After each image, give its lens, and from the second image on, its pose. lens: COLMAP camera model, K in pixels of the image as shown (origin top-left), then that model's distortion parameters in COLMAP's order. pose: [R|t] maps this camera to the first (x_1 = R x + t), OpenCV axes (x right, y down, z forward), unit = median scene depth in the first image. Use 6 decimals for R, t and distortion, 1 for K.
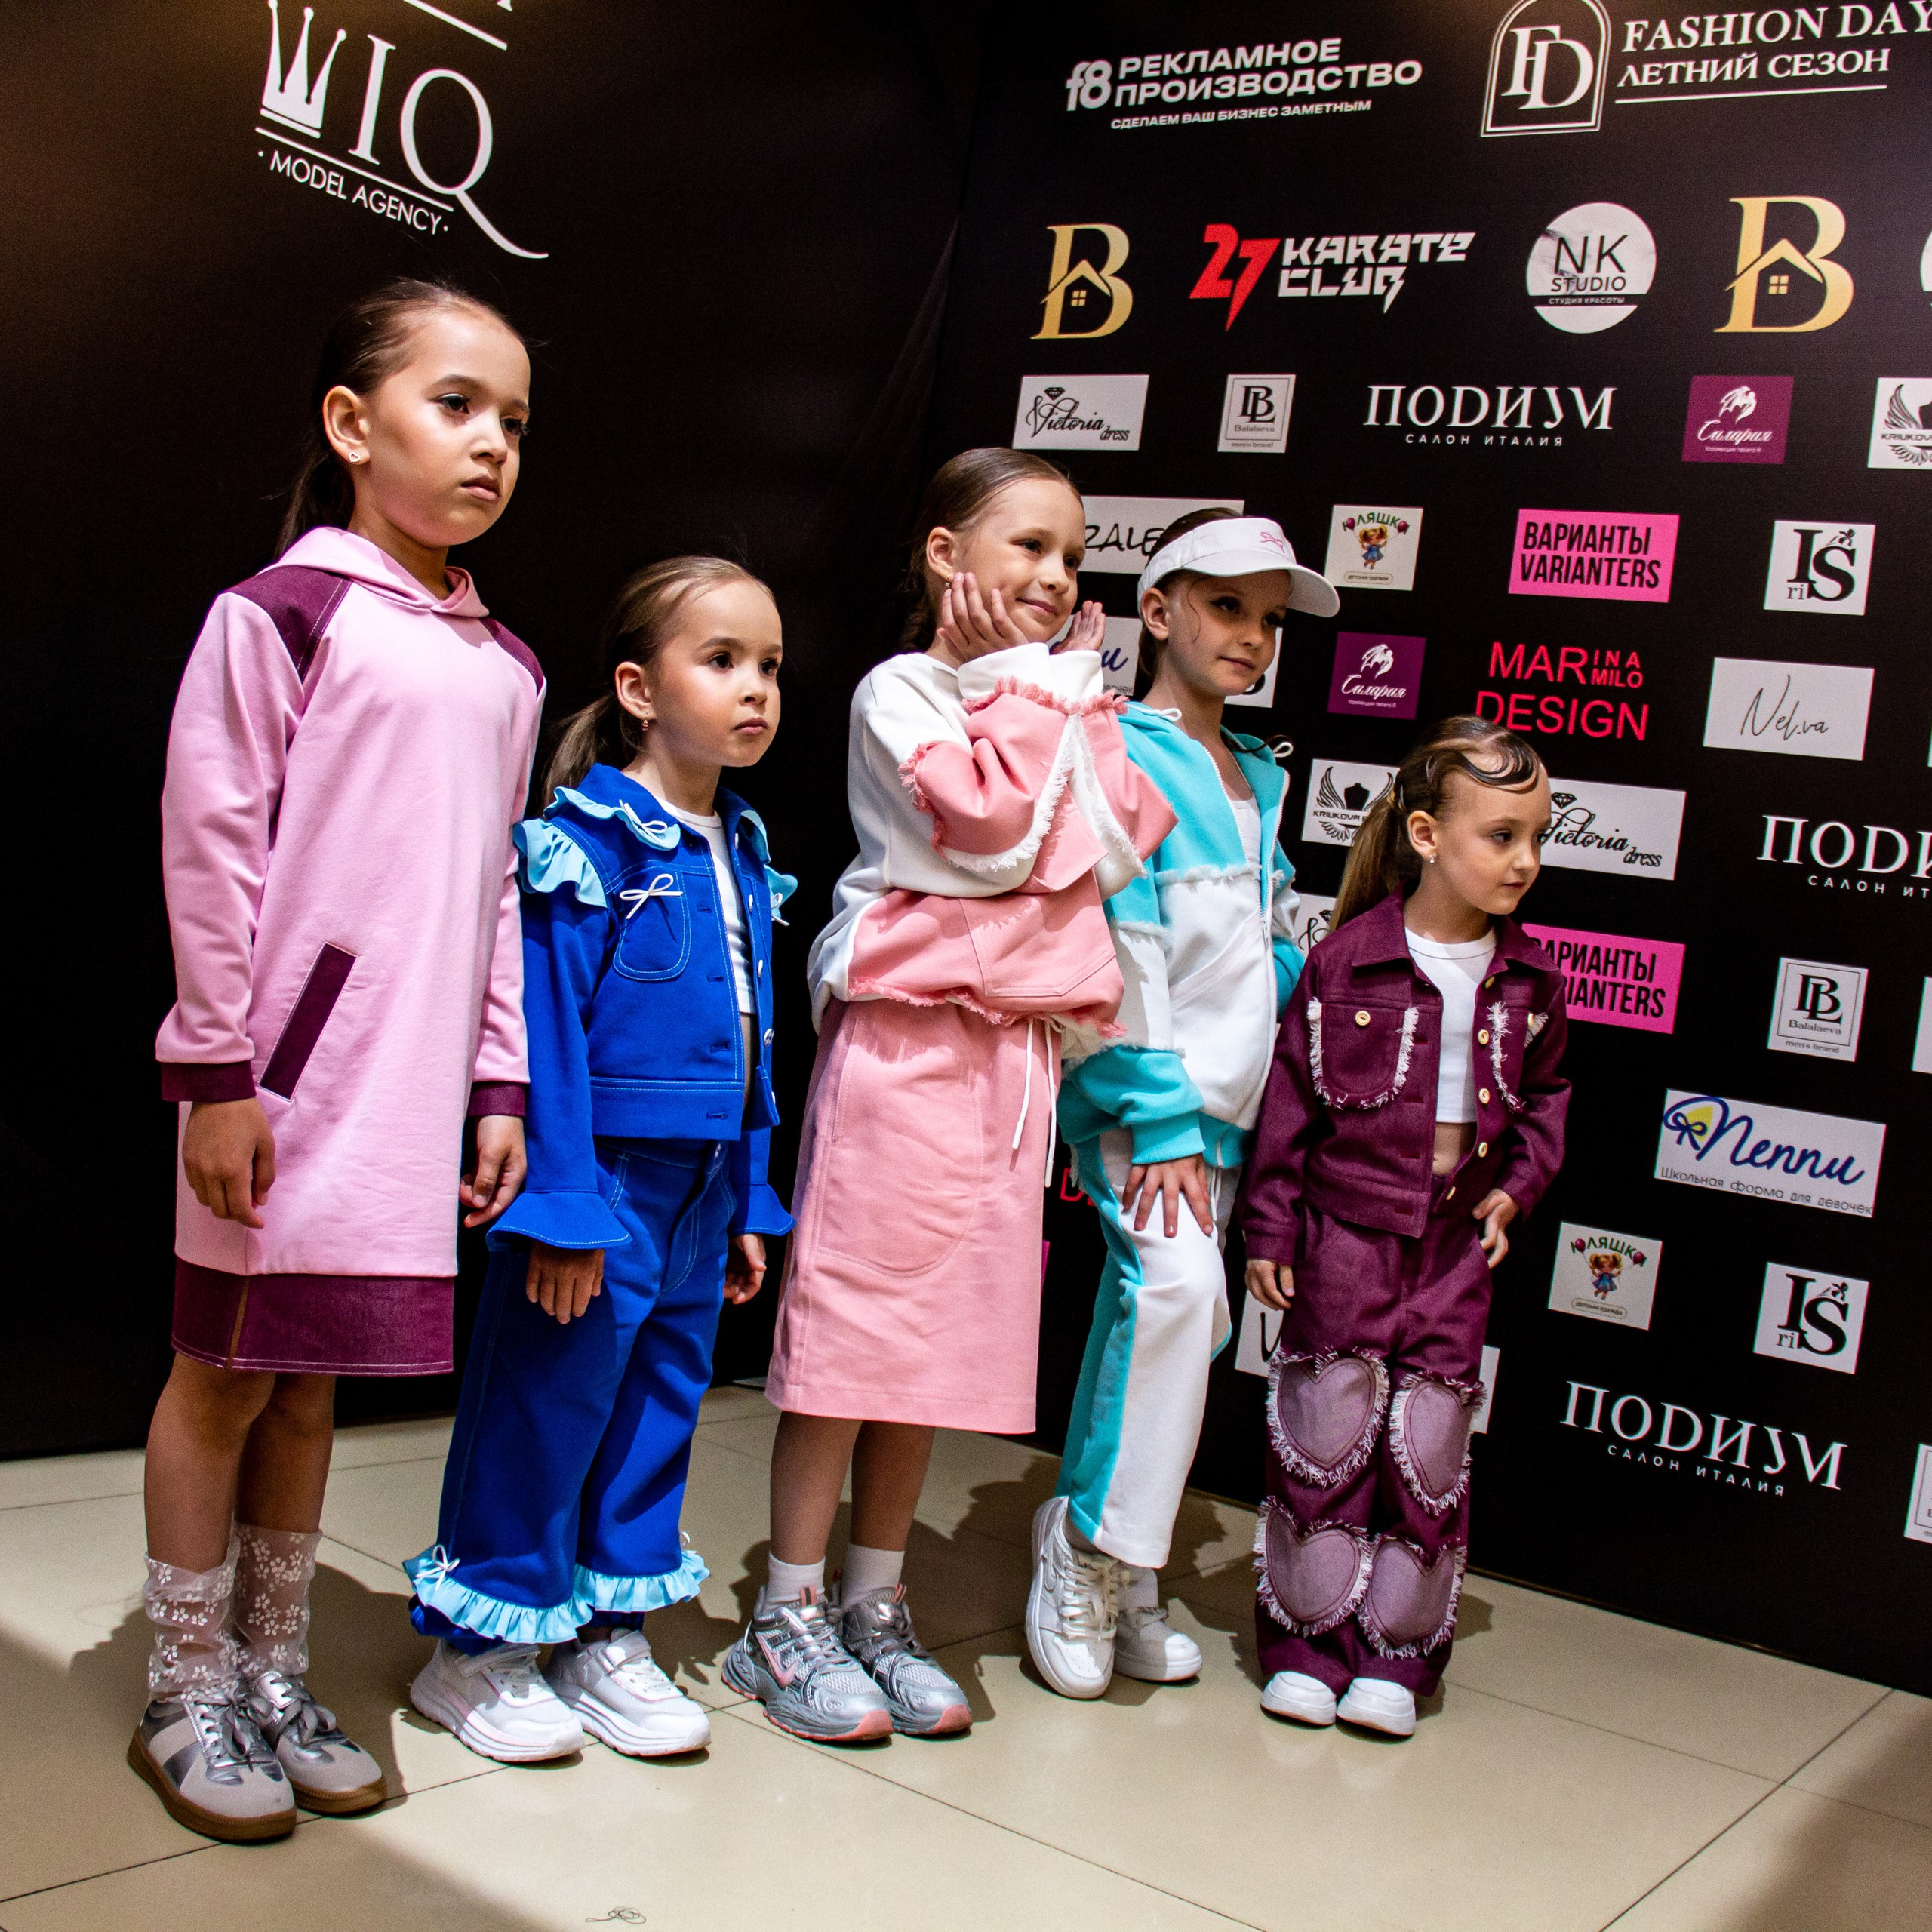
lens RADIAL K [[2343.1, 0, 958.6], [0, 2343.1, 971.0], [0, 0, 1]] dist [-0.139788, 0.000000]
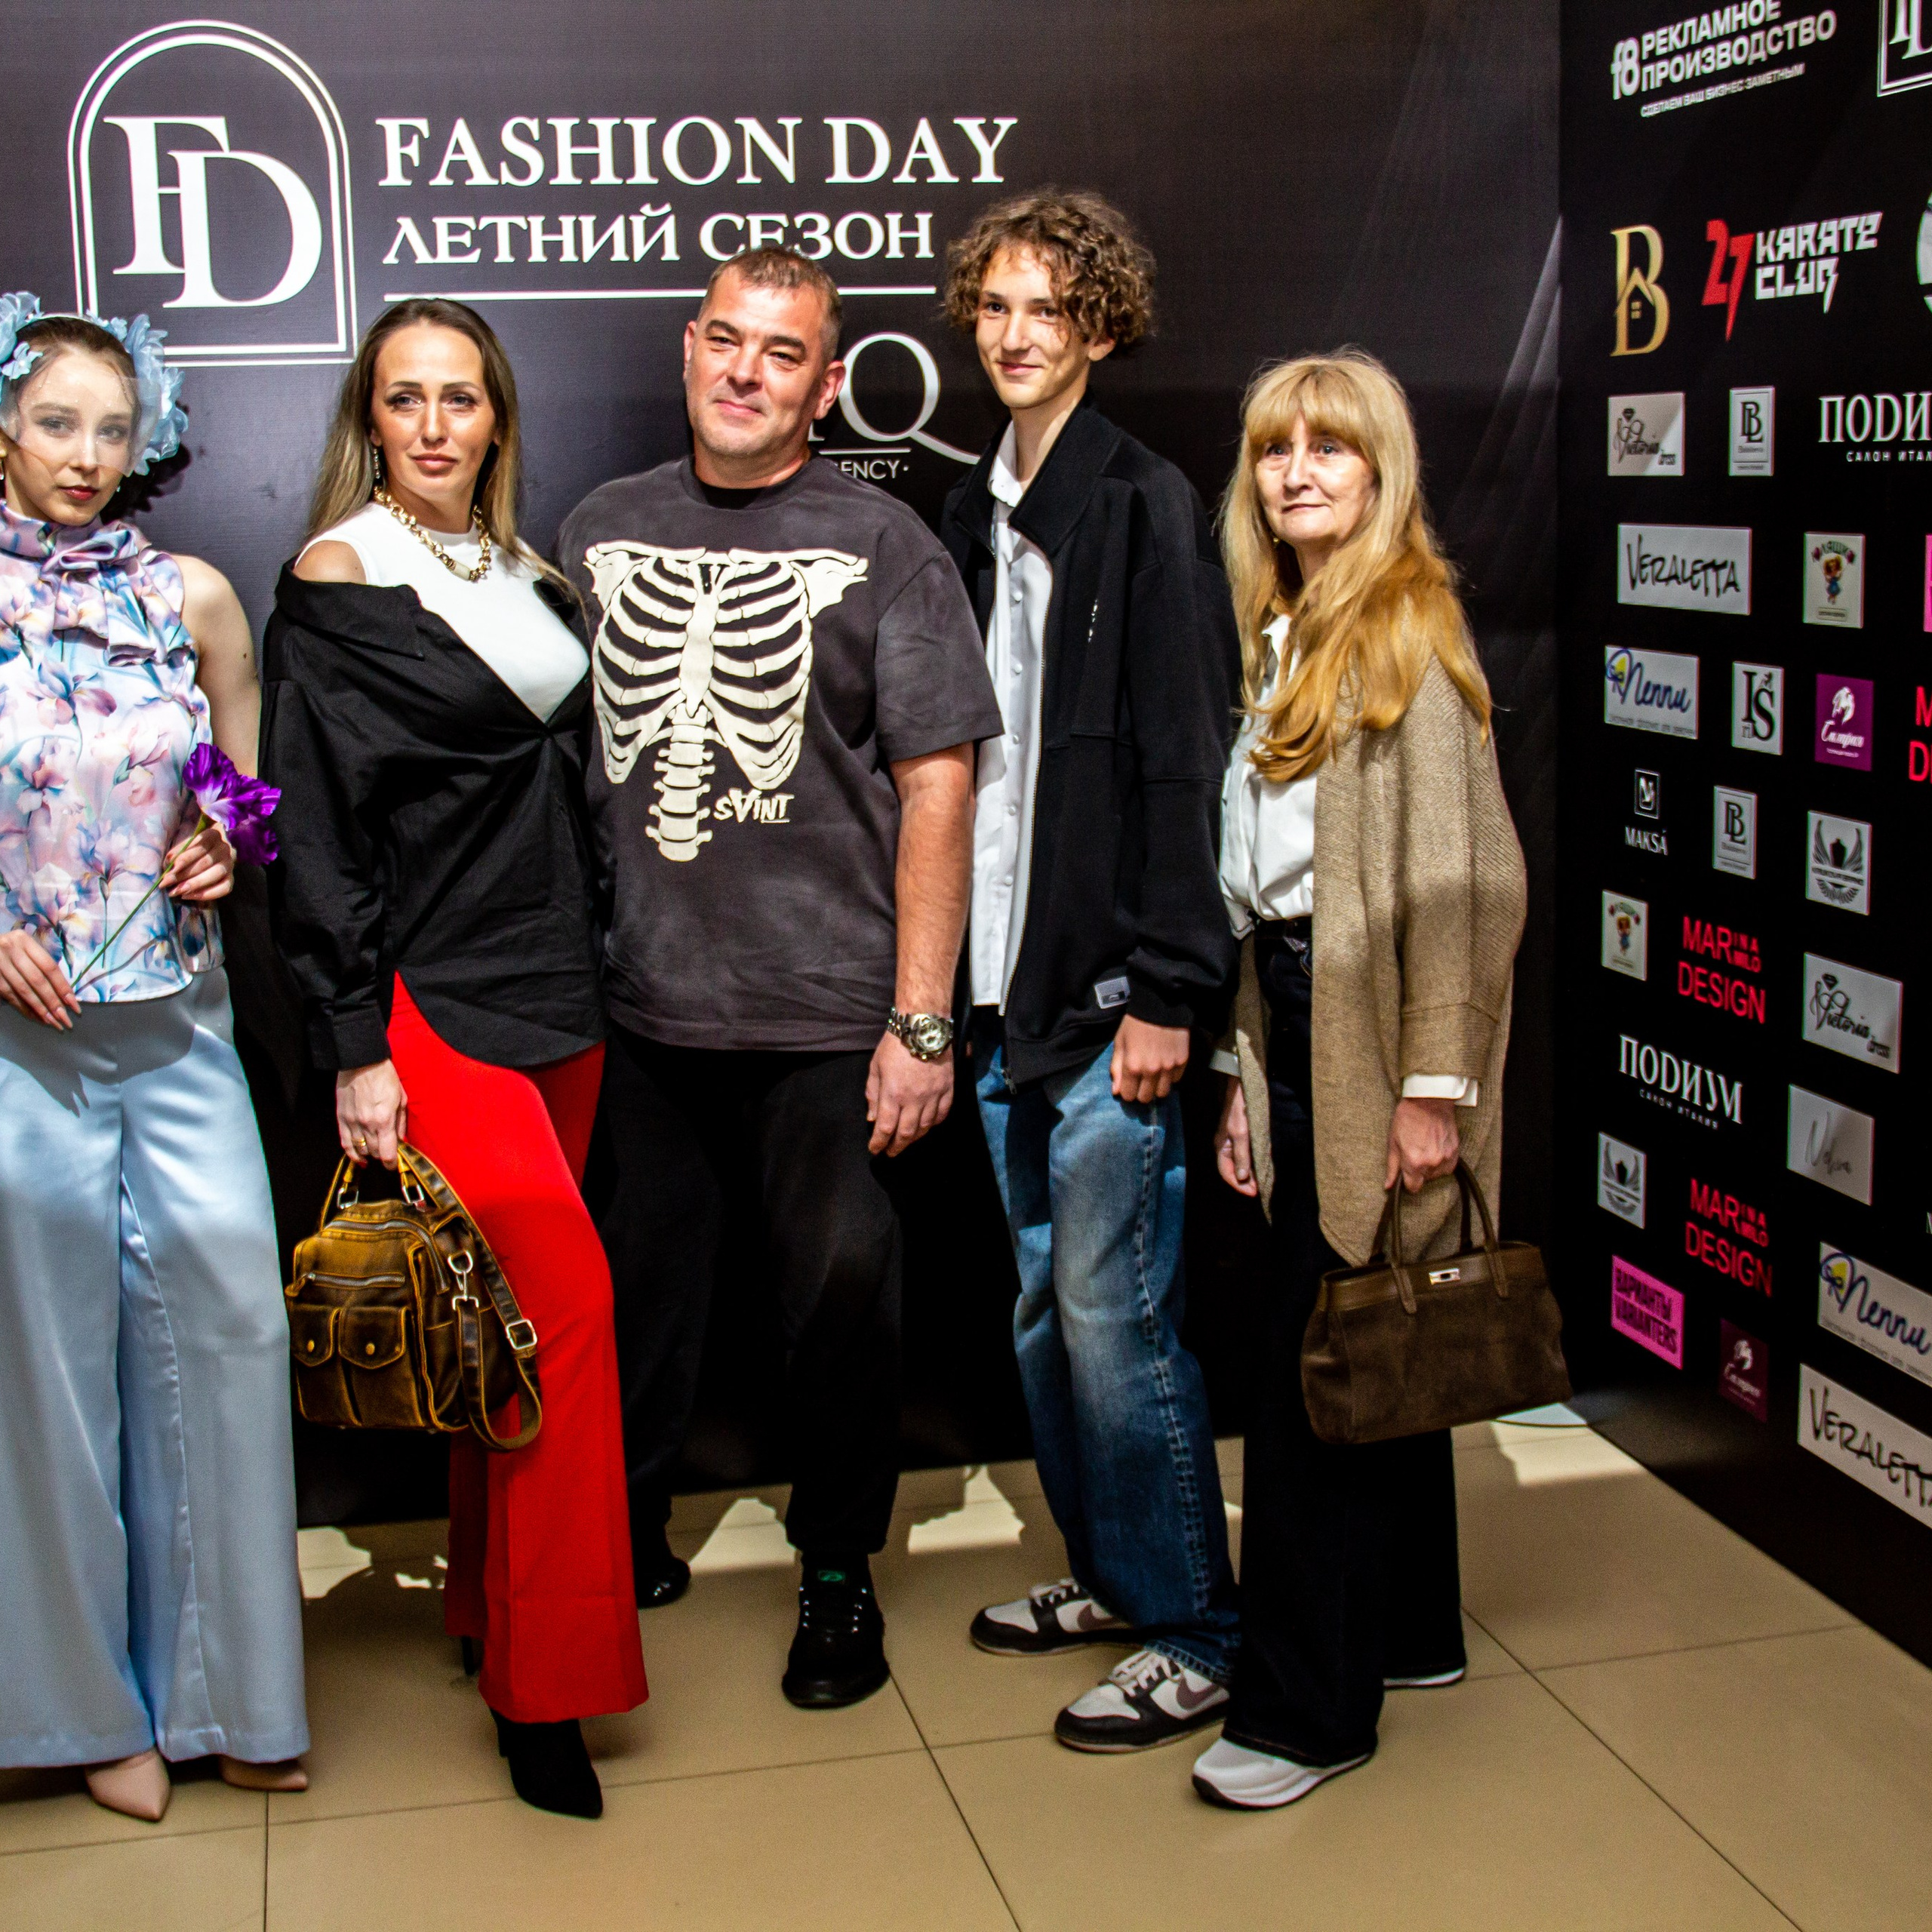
lens RADIAL K [[2765.4, 0, 976.1], [0, 2765.4, 1012.3], [0, 0, 1]] dist [-0.085917, 0.000000]
pose [[0.747776, -0.038536, -0.662832, 0.675619], [0.116754, 0.990390, 0.074137, -0.141670], [0.653605, -0.132826, 0.745089, -0.050313]]
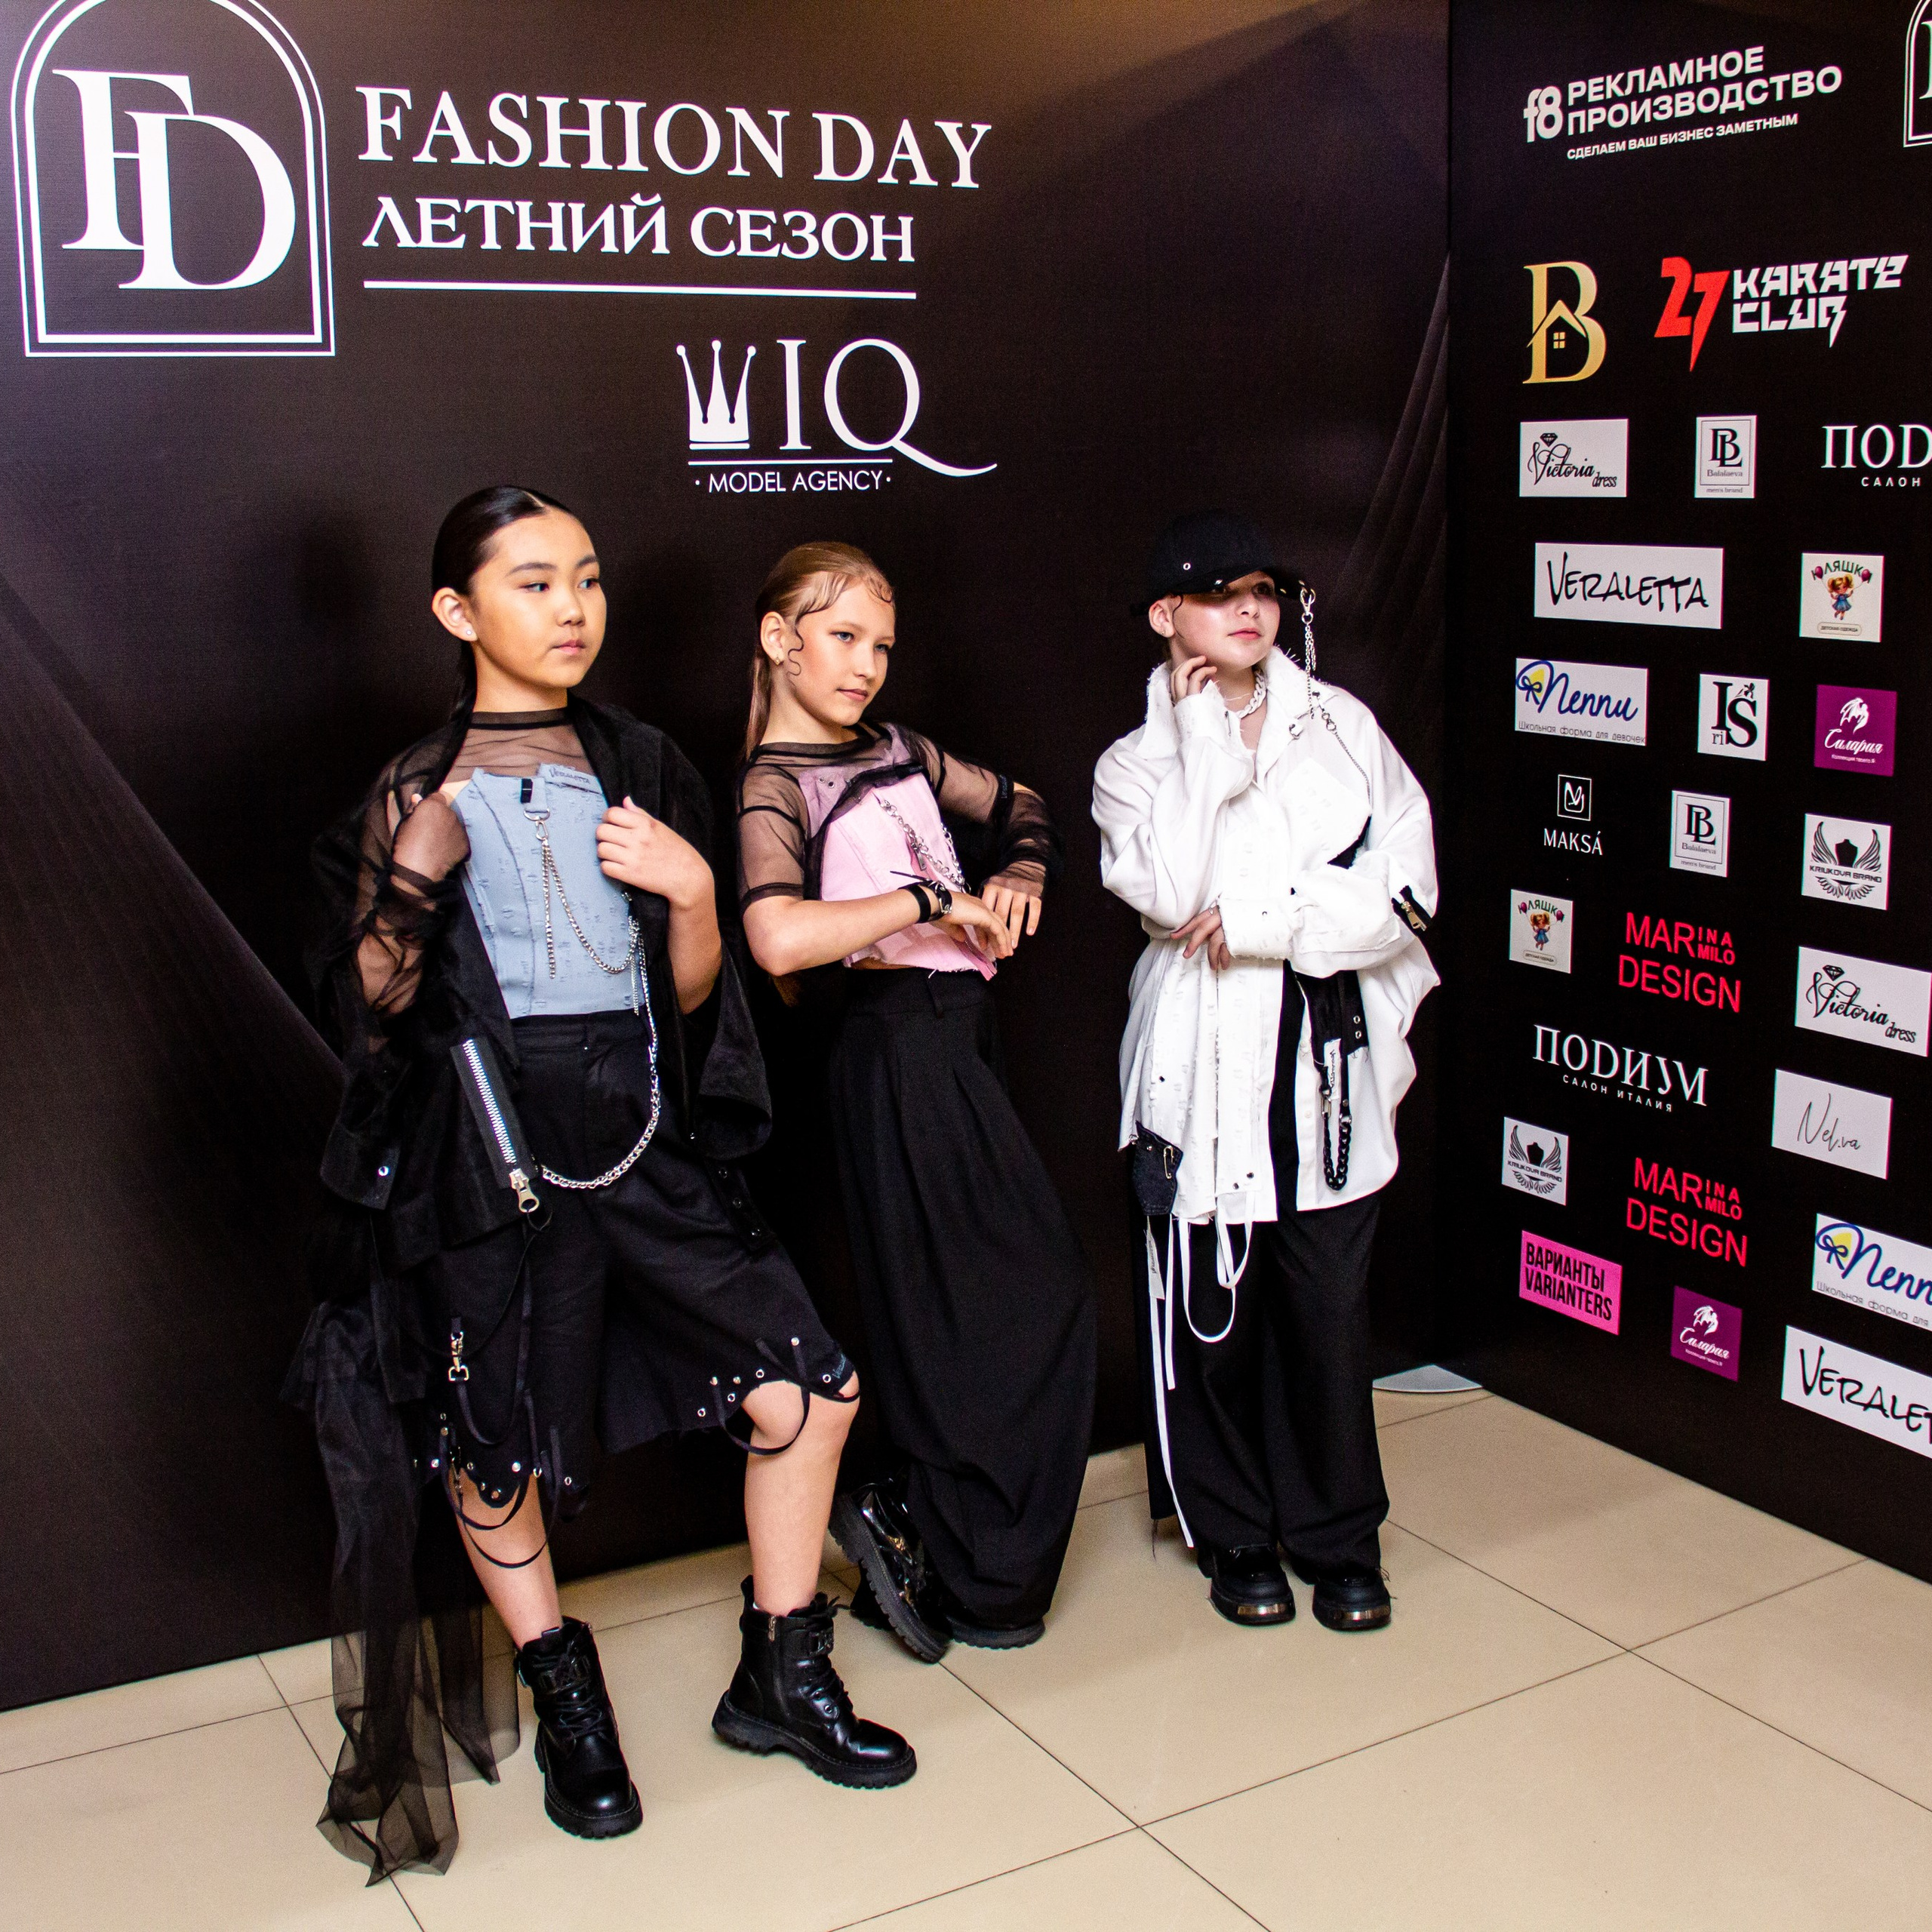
lens RADIAL K [[2343.1, 0, 995.8], [0, 2343.1, 1010.6], [0, 0, 1]] dist [-0.139788, 0.000000]
pose [[0.904495, -0.071595, -0.420433, 0.265058], [0.137366, 0.982180, 0.128267, -0.195838], [0.403758, -0.173770, 0.898211, -0.039111]]
